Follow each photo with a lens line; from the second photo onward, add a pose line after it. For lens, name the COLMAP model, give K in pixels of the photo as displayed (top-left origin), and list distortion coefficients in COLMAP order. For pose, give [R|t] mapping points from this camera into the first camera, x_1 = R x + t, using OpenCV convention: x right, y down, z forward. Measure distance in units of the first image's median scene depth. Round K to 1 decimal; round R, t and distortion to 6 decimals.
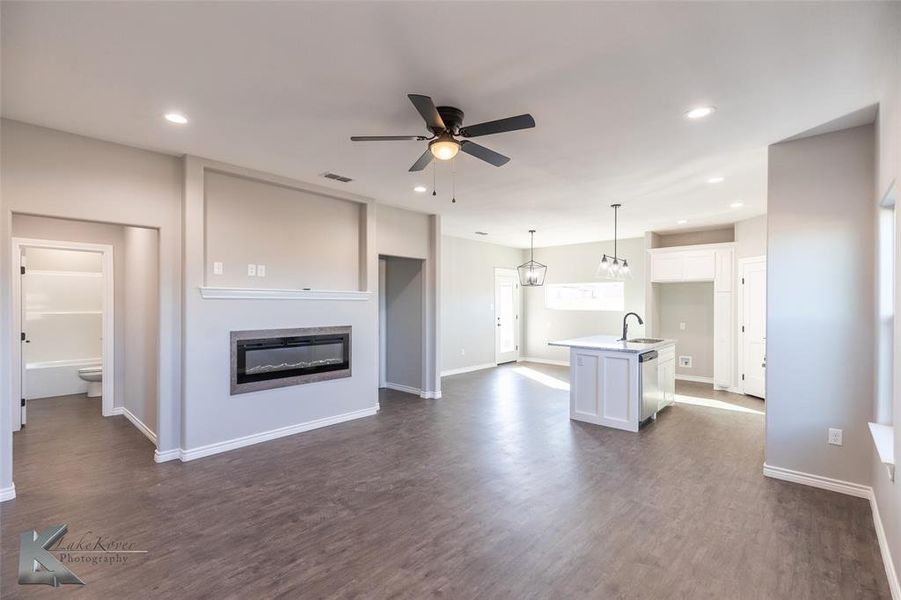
lens RADIAL K [[408.2, 0, 449.7], [0, 408.2, 303.5], [0, 0, 1]] dist [0.011620, -0.001702]
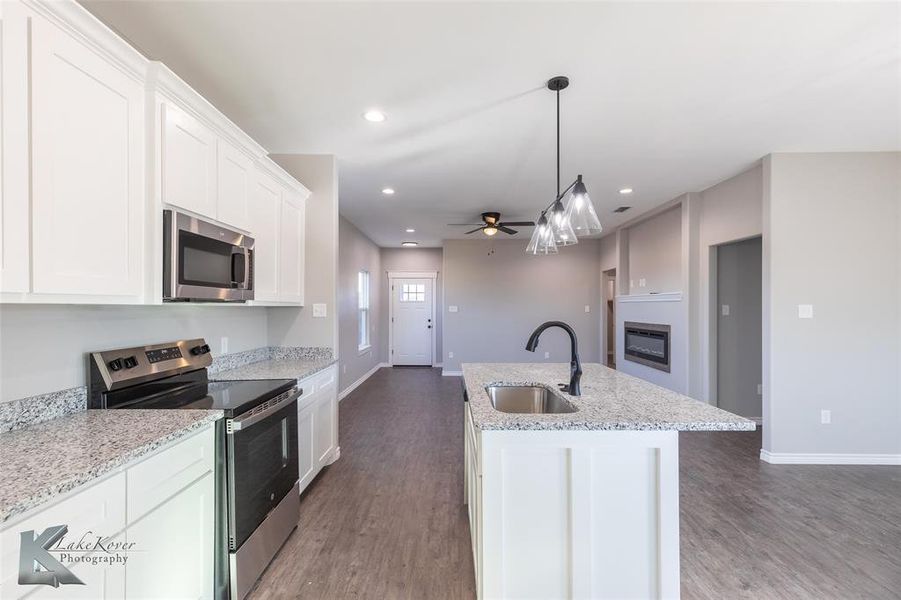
lens RADIAL K [[401.9, 0, 448.0], [0, 401.9, 305.5], [0, 0, 1]] dist [0.000963, 0.000274]
pose [[-0.749831, -0.007135, -0.661591, 0.896734], [-0.006613, 0.999973, -0.003288, 0.010697], [0.661597, 0.001910, -0.749858, 1.421227]]
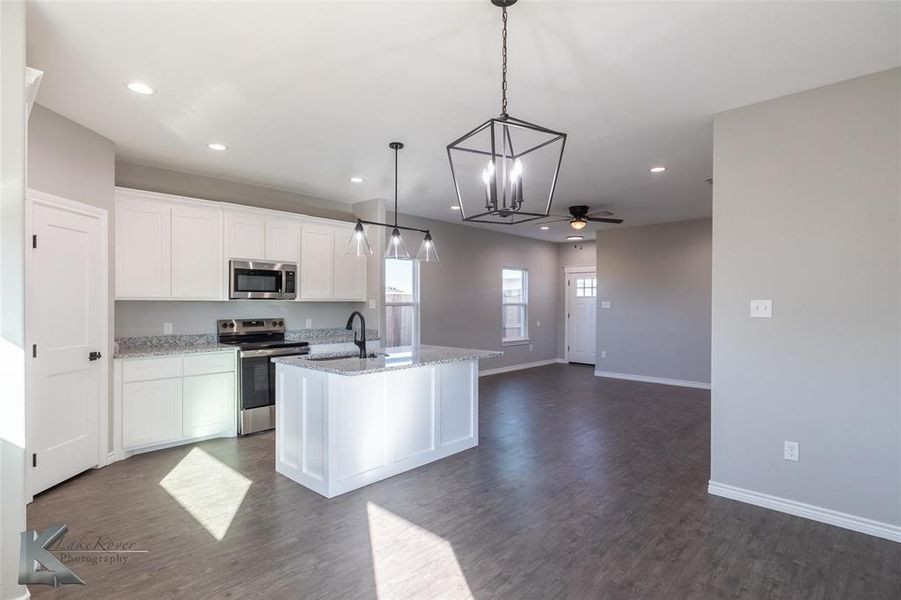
lens RADIAL K [[452.4, 0, 445.7], [0, 452.4, 303.3], [0, 0, 1]] dist [-0.008262, 0.000126]
pose [[-0.999678, -0.007368, 0.024296, 0.351763], [-0.007200, 0.999950, 0.006987, 0.005781], [-0.024346, 0.006810, -0.999680, 1.943458]]
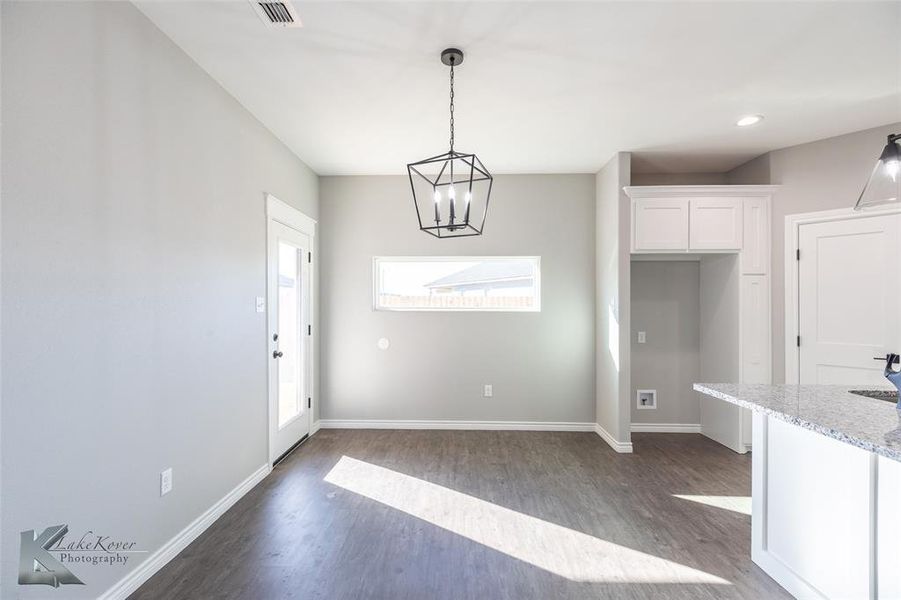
lens RADIAL K [[408.2, 0, 450.1], [0, 408.2, 304.3], [0, 0, 1]] dist [0.011620, -0.001702]
pose [[0.756289, 0.000142, 0.654237, -0.003303], [0.002832, 0.999990, -0.003491, 0.017239], [-0.654231, 0.004493, 0.756281, 1.174192]]
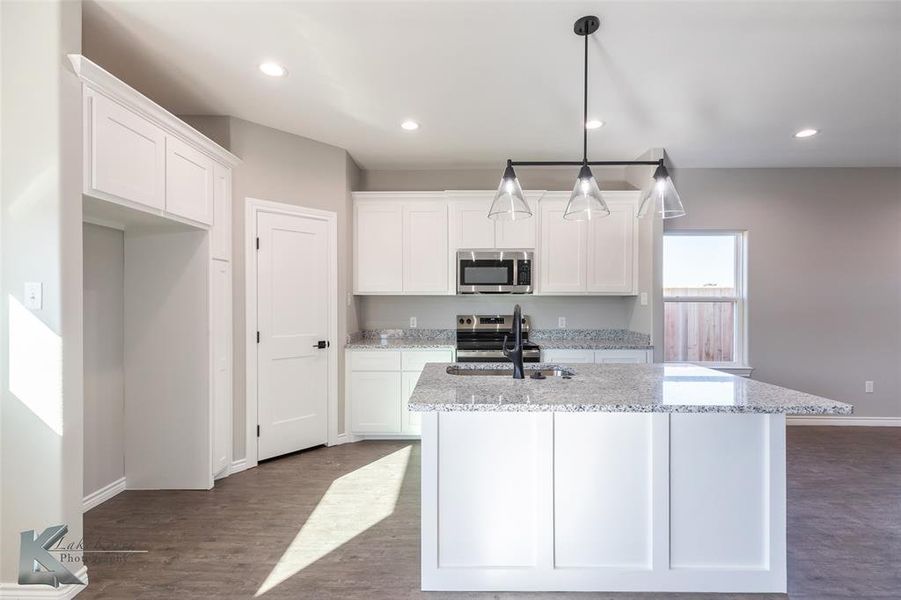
lens RADIAL K [[408.2, 0, 454.0], [0, 408.2, 304.0], [0, 0, 1]] dist [0.011620, -0.001702]
pose [[-0.666874, -0.007254, 0.745135, 0.229400], [0.000362, 0.999949, 0.010058, 0.020513], [-0.745170, 0.006977, -0.666838, 1.531477]]
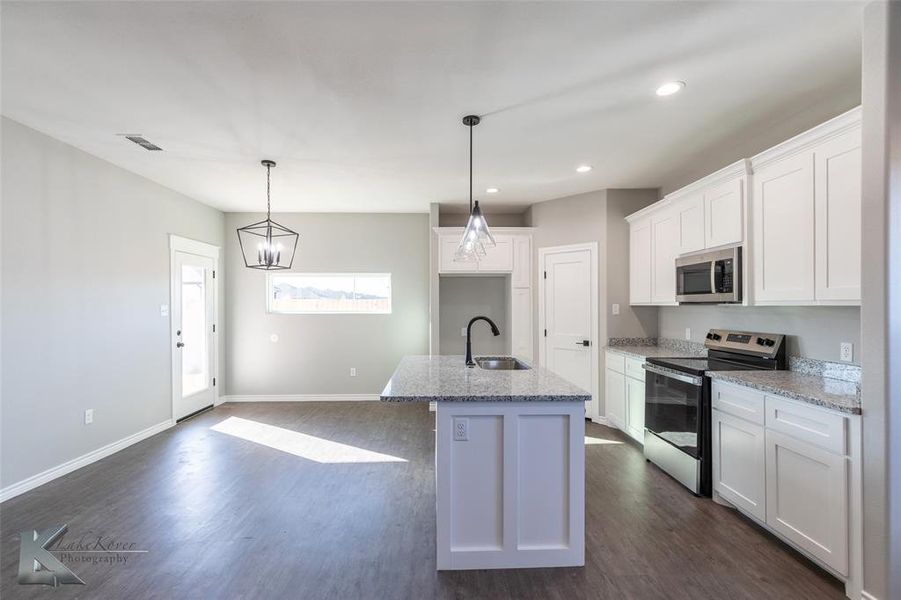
lens RADIAL K [[408.2, 0, 449.8], [0, 408.2, 305.5], [0, 0, 1]] dist [0.011620, -0.001702]
pose [[0.720502, -0.003808, 0.693443, 0.009752], [0.006198, 0.999980, -0.000949, 0.008366], [-0.693425, 0.004982, 0.720511, 0.715521]]
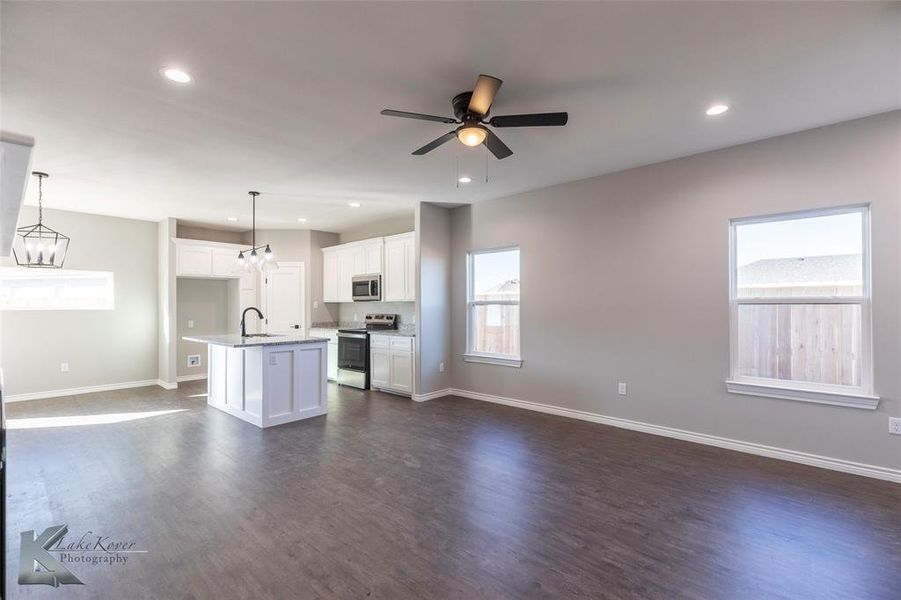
lens RADIAL K [[401.9, 0, 453.1], [0, 401.9, 304.4], [0, 0, 1]] dist [0.000963, 0.000274]
pose [[-0.012656, 0.000896, 0.999920, -0.590793], [0.007188, 0.999974, -0.000805, 0.022961], [-0.999894, 0.007177, -0.012662, 0.632210]]
